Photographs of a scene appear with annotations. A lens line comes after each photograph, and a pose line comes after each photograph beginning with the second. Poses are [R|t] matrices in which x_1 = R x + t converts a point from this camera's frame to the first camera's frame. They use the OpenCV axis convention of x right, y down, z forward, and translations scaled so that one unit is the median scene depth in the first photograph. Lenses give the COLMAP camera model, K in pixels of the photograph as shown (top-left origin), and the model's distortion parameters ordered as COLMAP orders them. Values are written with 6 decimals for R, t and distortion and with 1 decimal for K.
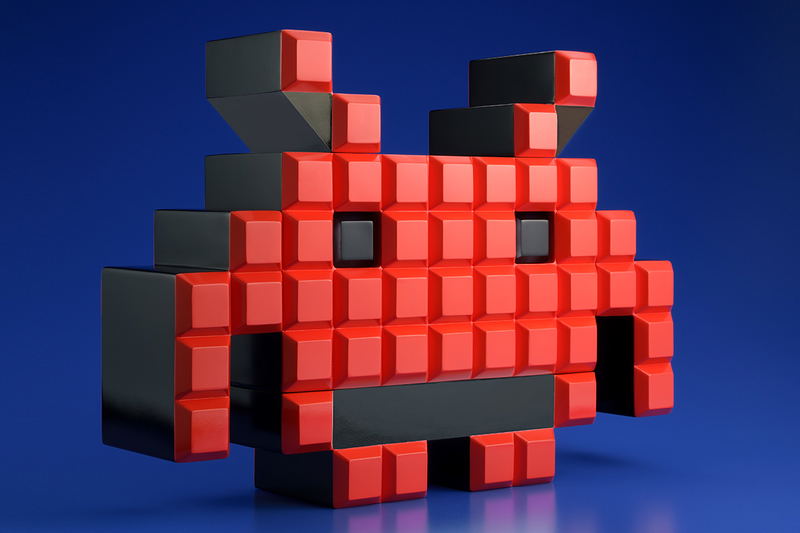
lens RADIAL K [[1712.1, 0, 400.0], [0, 1712.1, 266.5], [0, 0, 1]] dist [-0.015481, -0.175030]
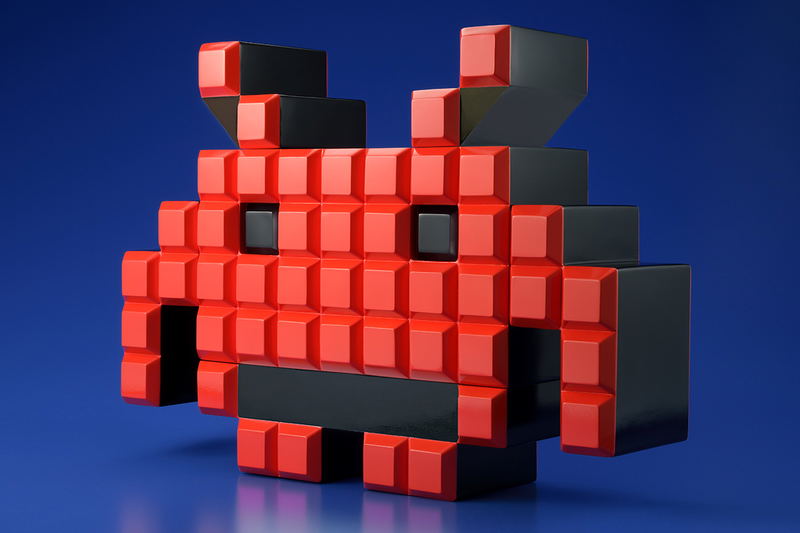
lens RADIAL K [[1712.1, 0, 400.0], [0, 1712.1, 266.5], [0, 0, 1]] dist [-0.015481, -0.175030]
pose [[0.294386, 0.039081, -0.954887, 1.001692], [-0.041708, 0.998737, 0.028017, -0.024993], [0.954776, 0.031579, 0.295645, 0.741438]]
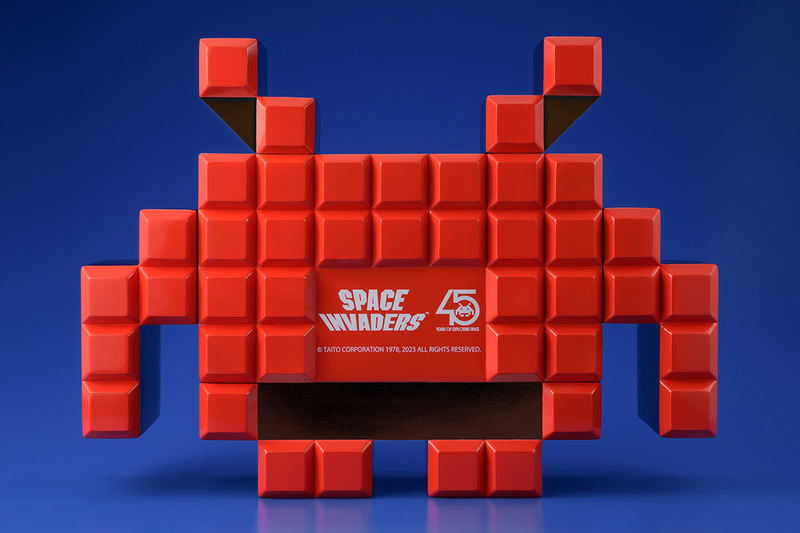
lens RADIAL K [[1712.1, 0, 400.0], [0, 1712.1, 266.5], [0, 0, 1]] dist [-0.015481, -0.175030]
pose [[0.818744, 0.039540, -0.572796, 0.593152], [-0.017781, 0.998894, 0.043538, -0.042411], [0.573884, -0.025462, 0.818541, 0.202314]]
